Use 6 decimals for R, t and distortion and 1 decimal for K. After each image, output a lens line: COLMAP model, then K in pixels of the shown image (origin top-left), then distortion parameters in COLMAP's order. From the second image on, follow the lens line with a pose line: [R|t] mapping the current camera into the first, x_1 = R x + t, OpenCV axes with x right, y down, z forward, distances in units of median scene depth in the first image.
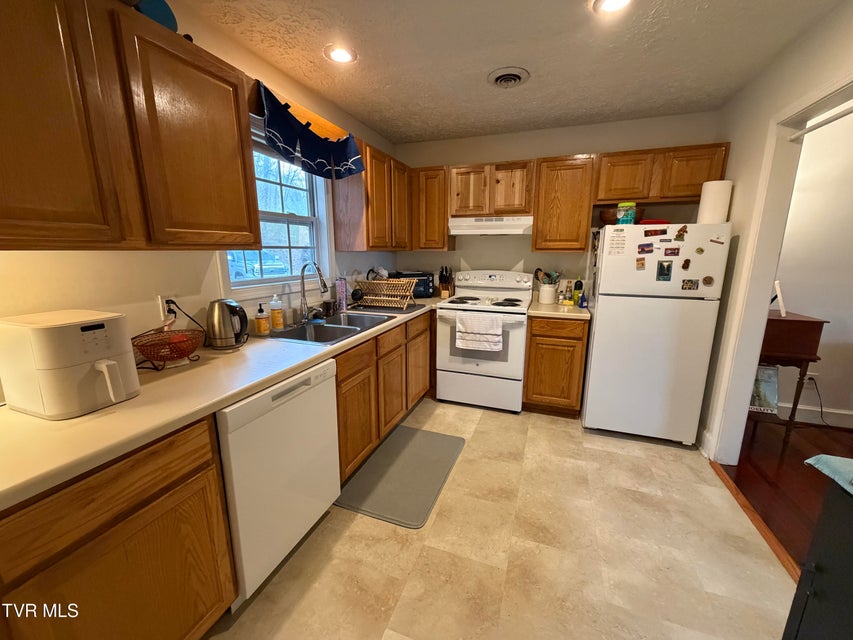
lens RADIAL K [[341.8, 0, 427.8], [0, 341.8, 320.5], [0, 0, 1]] dist [0.000984, -0.000952]
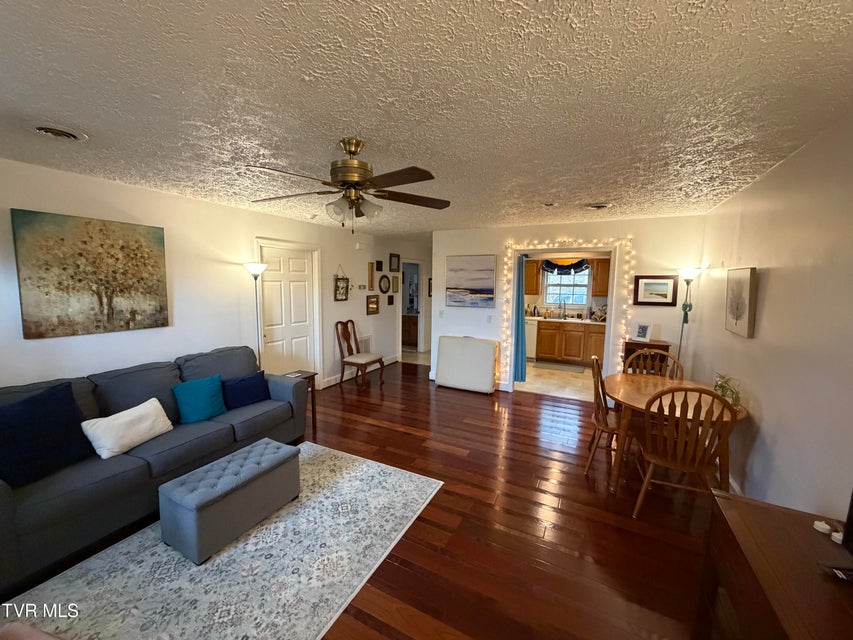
lens RADIAL K [[341.8, 0, 424.3], [0, 341.8, 320.8], [0, 0, 1]] dist [0.000984, -0.000952]
pose [[-0.128699, 0.108659, -0.985713, 3.440715], [-0.210486, 0.968338, 0.134225, -0.139153], [0.969088, 0.224753, -0.101753, 0.075619]]
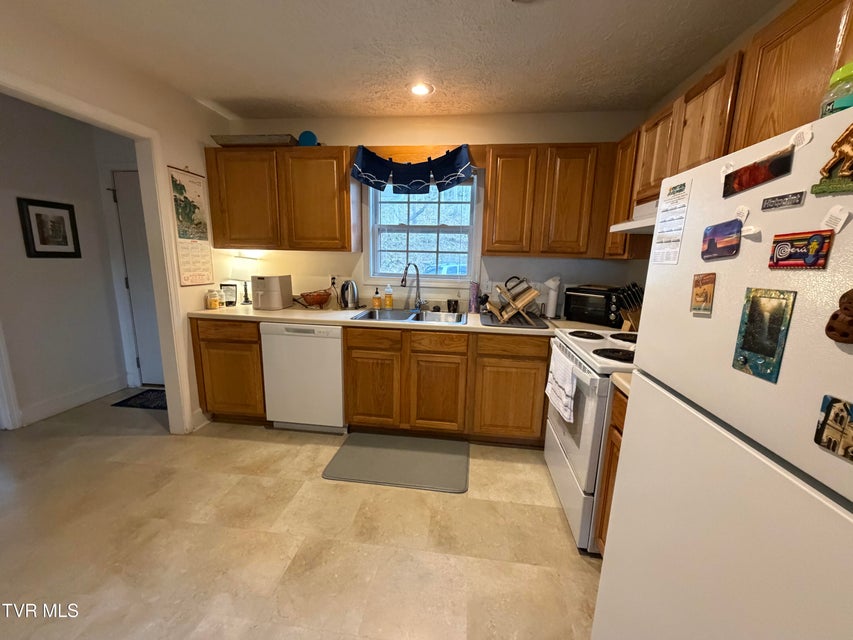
lens RADIAL K [[341.8, 0, 428.9], [0, 341.8, 319.9], [0, 0, 1]] dist [0.000984, -0.000952]
pose [[0.223048, 0.179561, -0.958127, 1.001296], [-0.218305, 0.967125, 0.130427, -0.156665], [0.950049, 0.180073, 0.254914, 0.842360]]
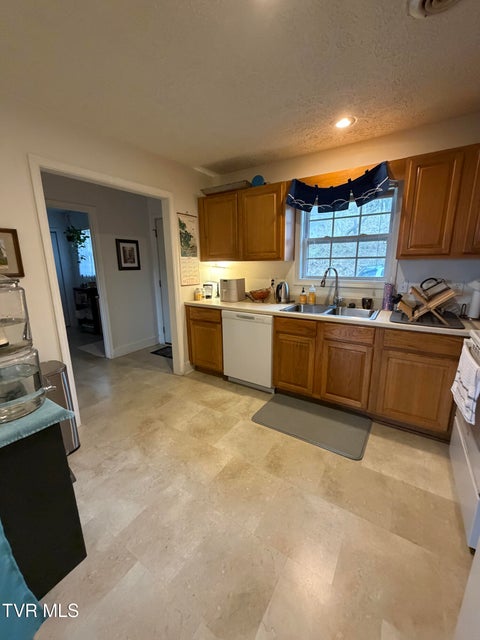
lens RADIAL K [[256.4, 0, 239.4], [0, 256.4, 317.7], [0, 0, 1]] dist [0.000984, -0.000952]
pose [[-0.233058, 0.205804, -0.950436, 1.003227], [-0.182697, 0.950681, 0.250656, -0.184327], [0.955147, 0.232059, -0.183964, 0.940669]]
